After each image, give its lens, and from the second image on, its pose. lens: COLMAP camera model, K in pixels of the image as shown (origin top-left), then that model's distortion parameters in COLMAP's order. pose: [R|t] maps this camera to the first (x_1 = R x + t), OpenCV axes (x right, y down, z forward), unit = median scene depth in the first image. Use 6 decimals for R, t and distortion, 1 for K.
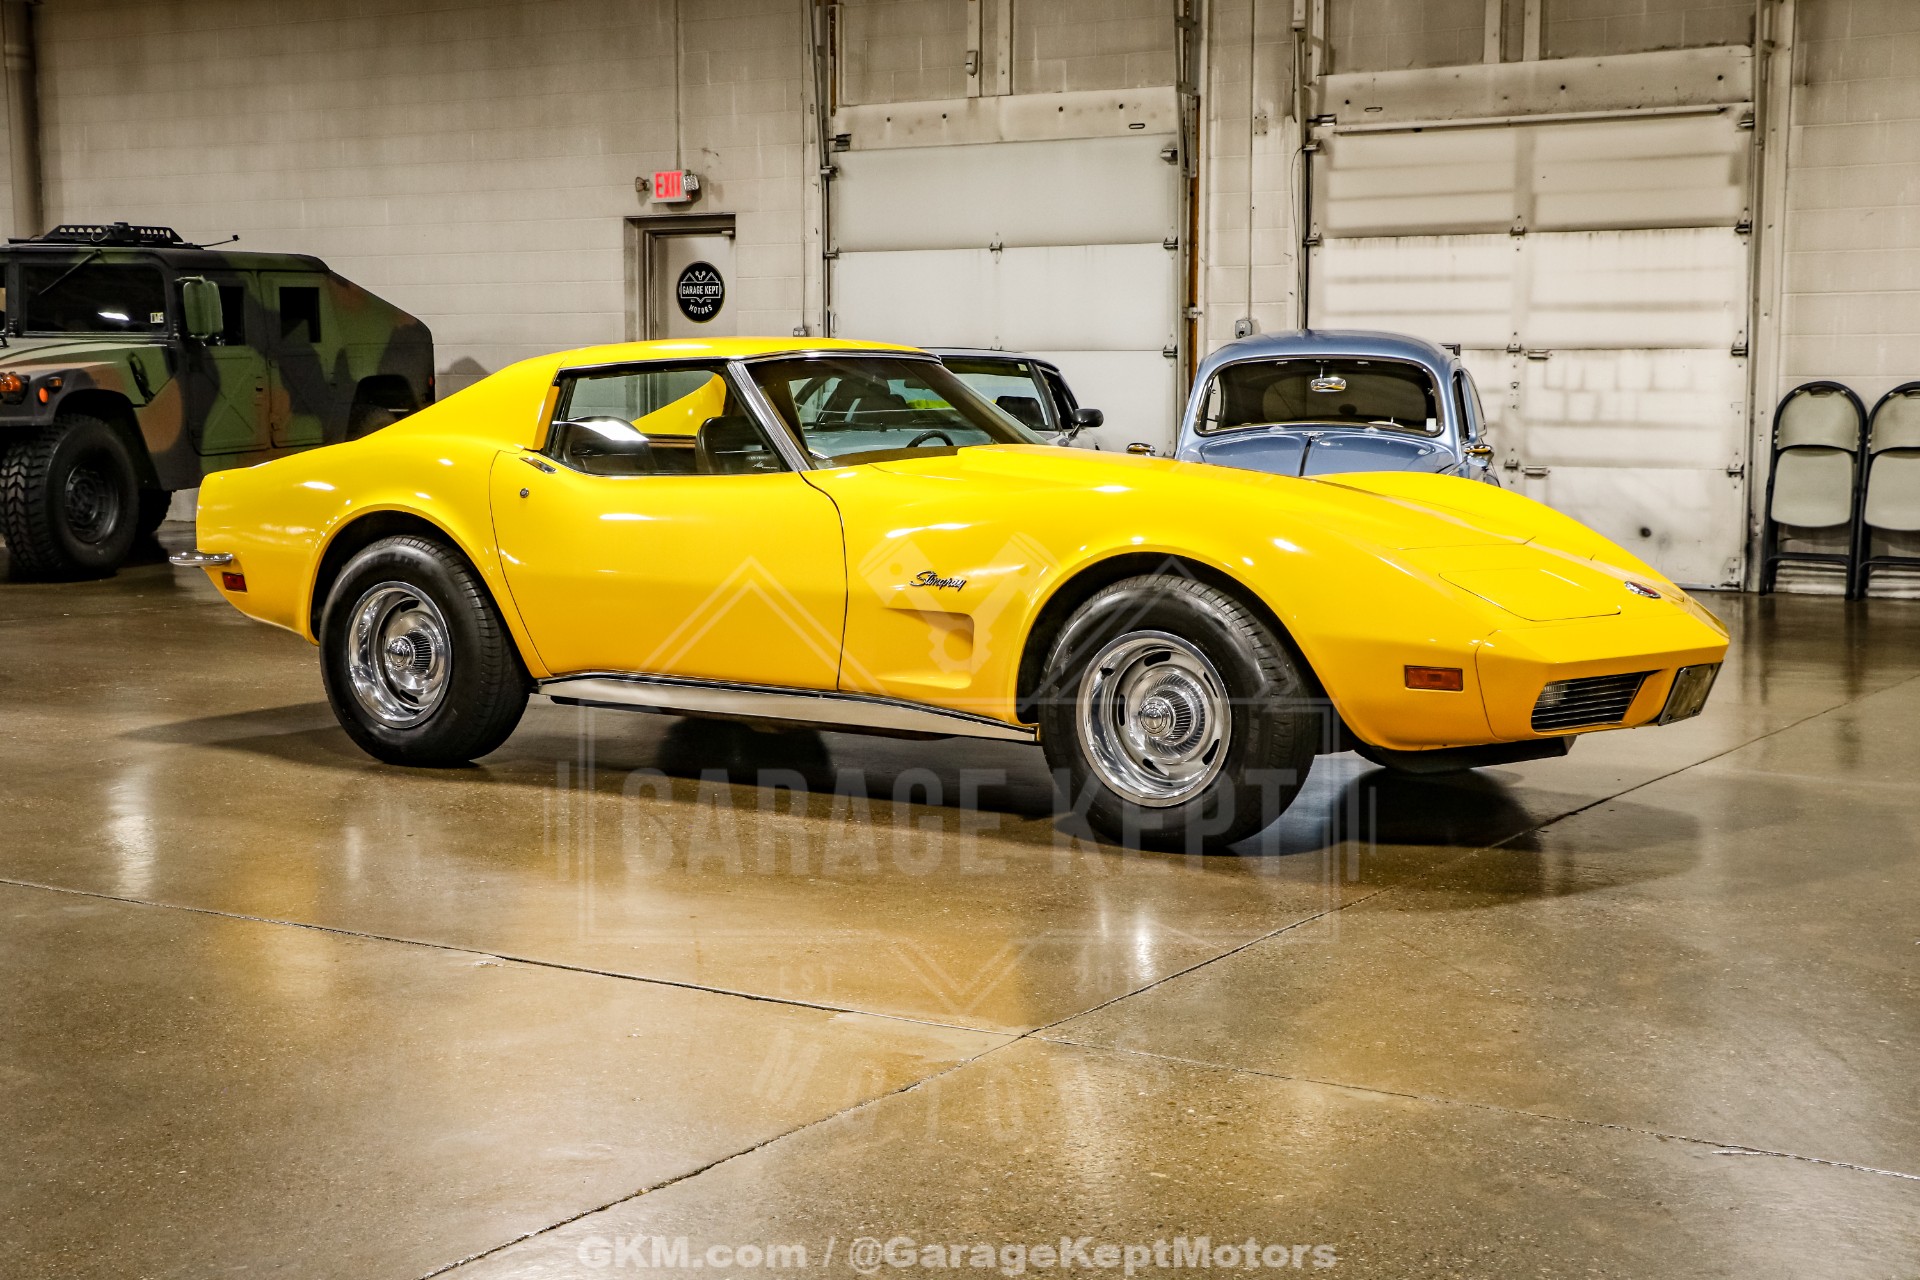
lens RADIAL K [[2725.1, 0, 960.0], [0, 2725.1, 640.0], [0, 0, 1]] dist [0.009918, 0.517892]
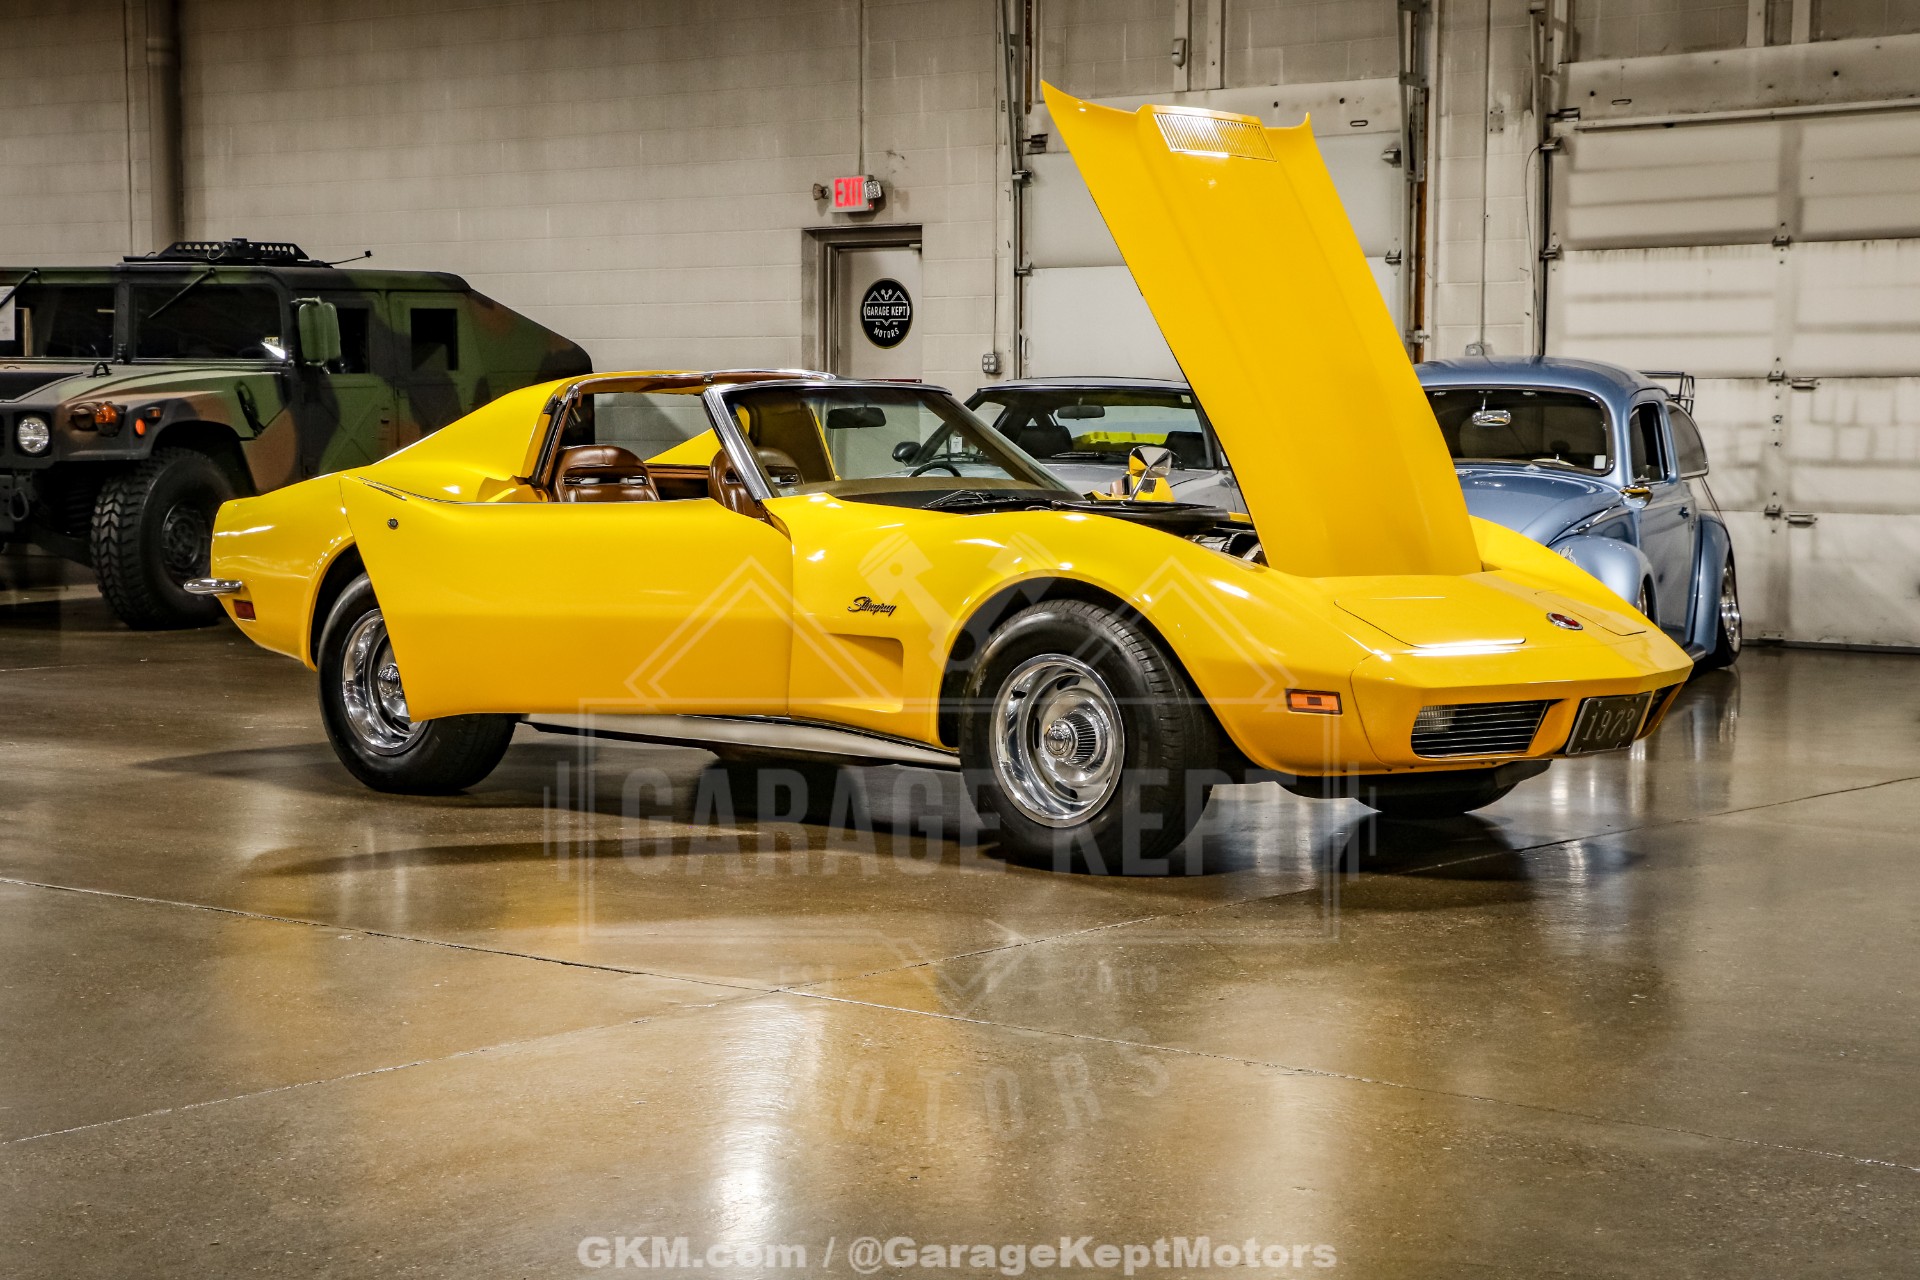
lens RADIAL K [[3493.0, 0, 960.0], [0, 3493.0, 640.0], [0, 0, 1]] dist [0.150999, 0.740694]
pose [[0.991585, 0.011101, -0.128982, 0.088834], [-0.015177, 0.999415, -0.030661, 0.013966], [0.128566, 0.032360, 0.991173, -0.131485]]
